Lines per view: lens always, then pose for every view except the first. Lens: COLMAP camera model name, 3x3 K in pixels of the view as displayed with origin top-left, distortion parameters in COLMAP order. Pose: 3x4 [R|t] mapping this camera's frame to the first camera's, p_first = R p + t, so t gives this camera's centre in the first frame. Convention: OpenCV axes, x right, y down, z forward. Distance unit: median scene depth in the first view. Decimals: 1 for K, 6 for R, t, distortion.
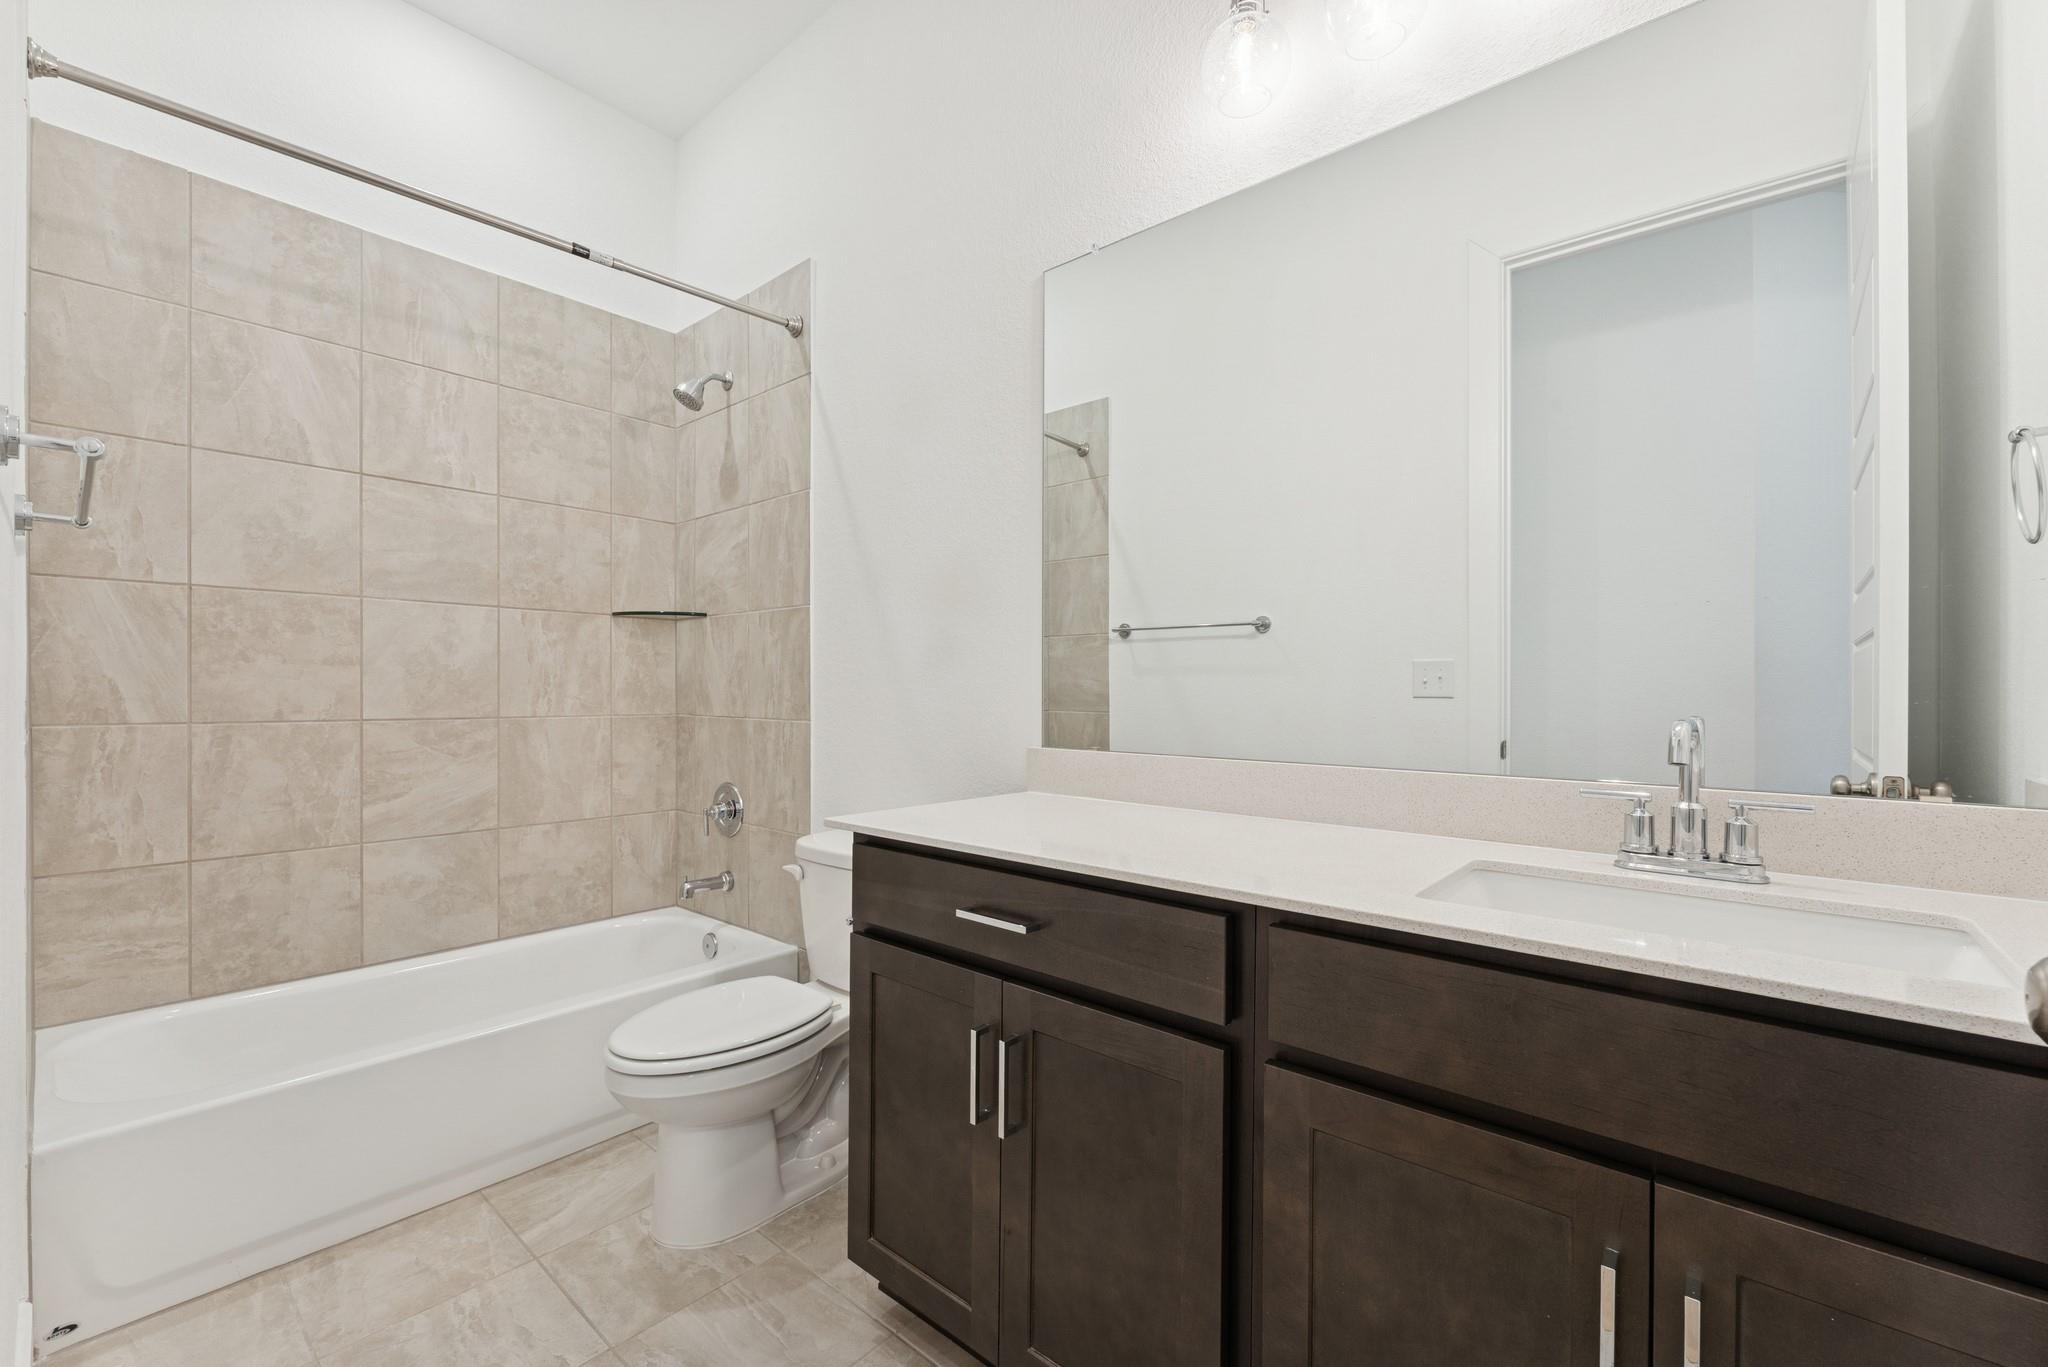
lens RADIAL K [[835.5, 0, 1029.0], [0, 835.5, 679.1], [0, 0, 1]] dist [-0.014652, 0.000436]
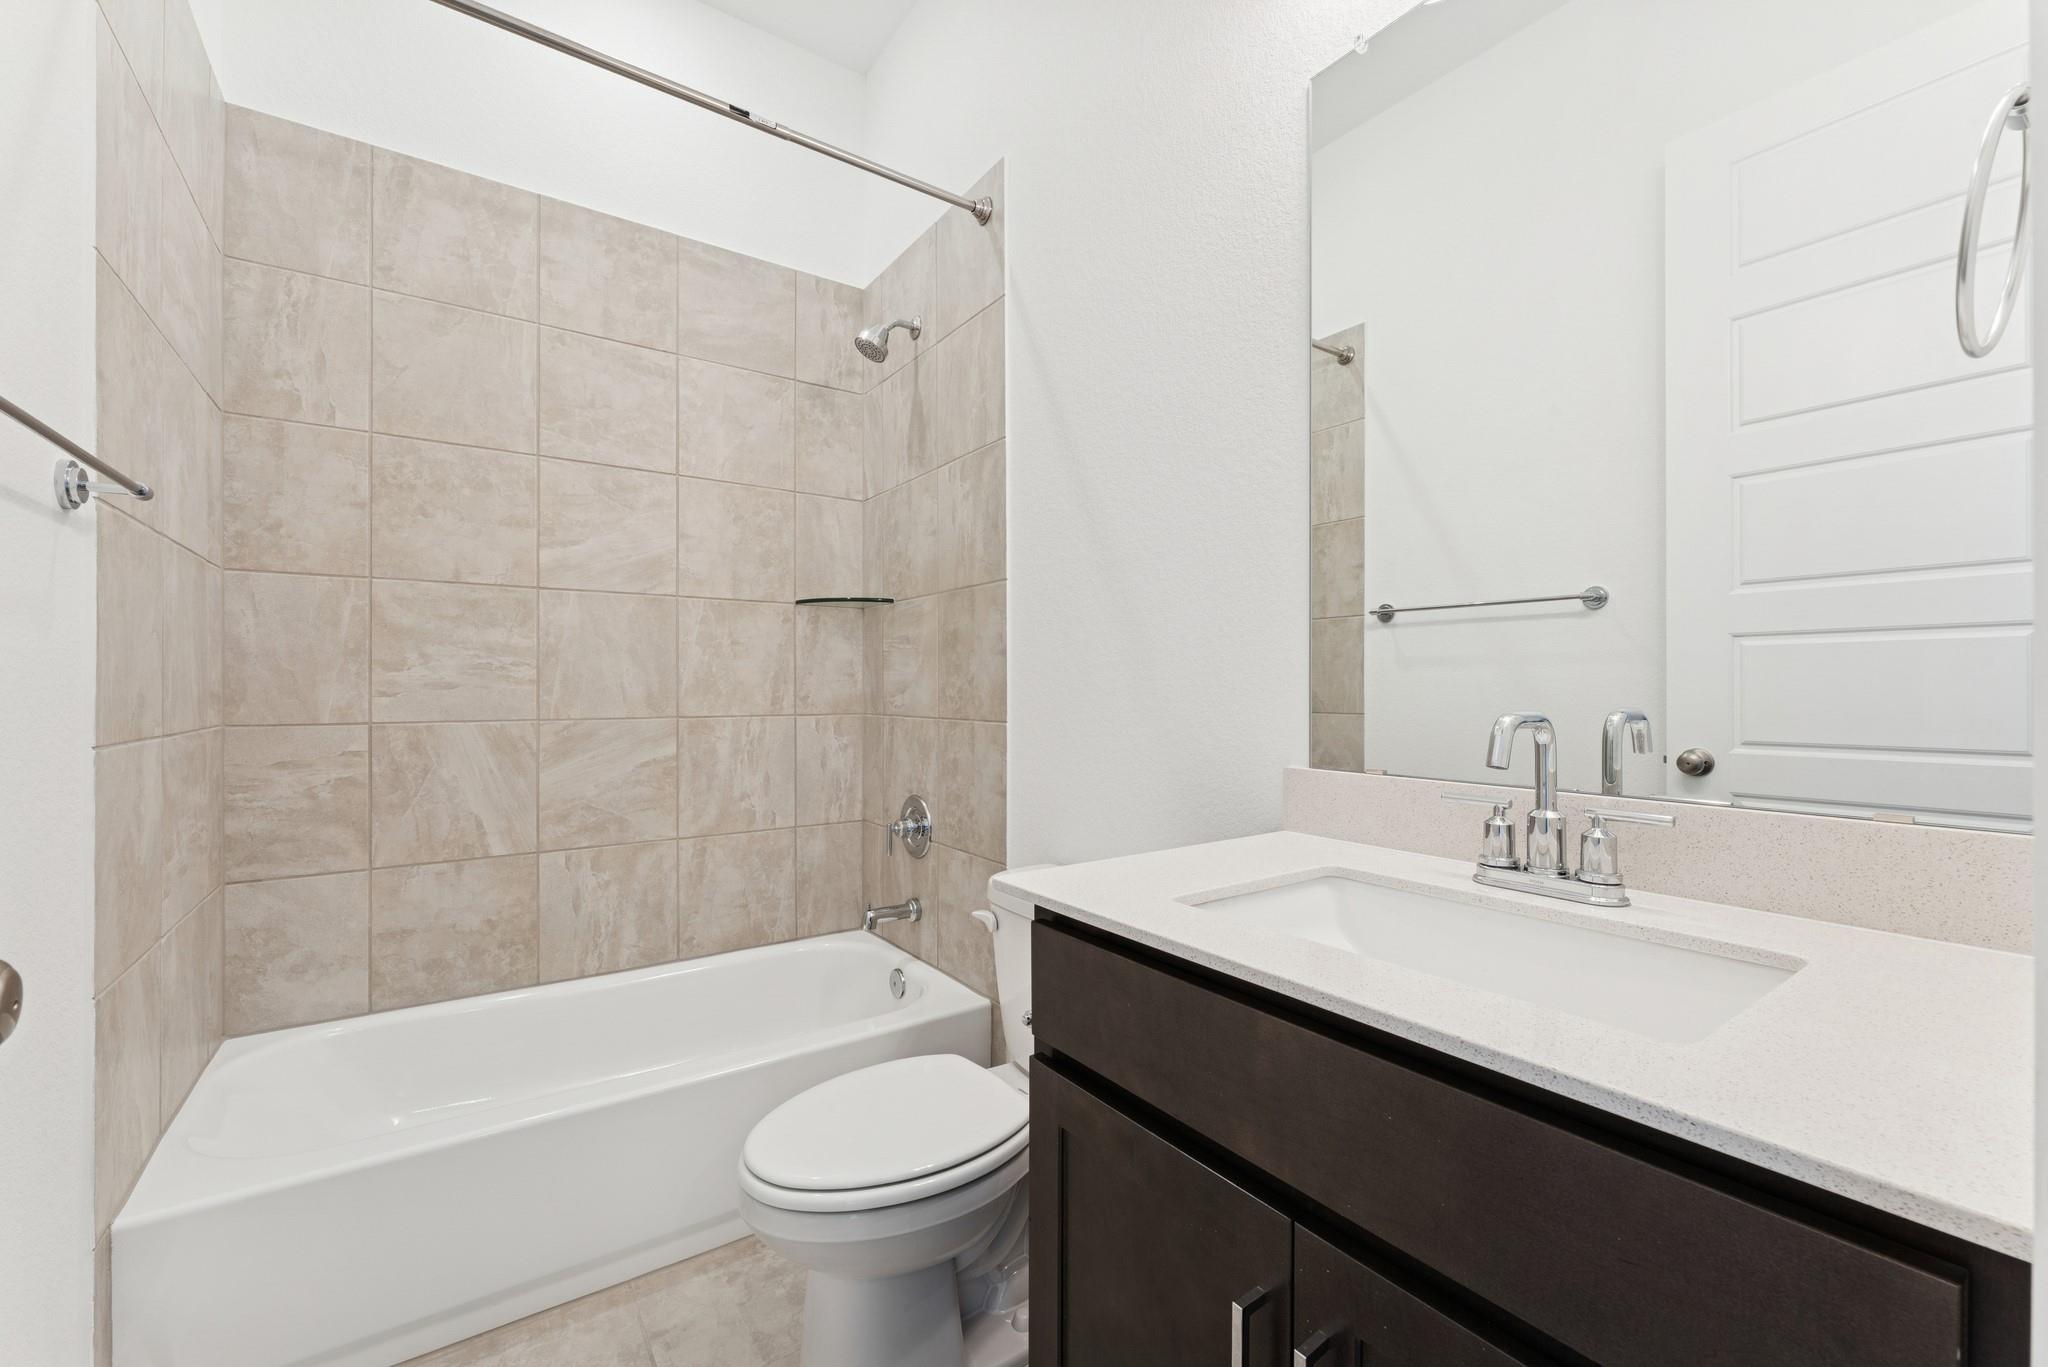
lens RADIAL K [[835.5, 0, 1019.4], [0, 835.5, 682.4], [0, 0, 1]] dist [-0.014652, 0.000436]
pose [[0.967926, -0.000871, -0.251236, -0.044009], [0.003100, 0.999959, 0.008476, 0.002967], [0.251218, -0.008983, 0.967889, 0.202118]]
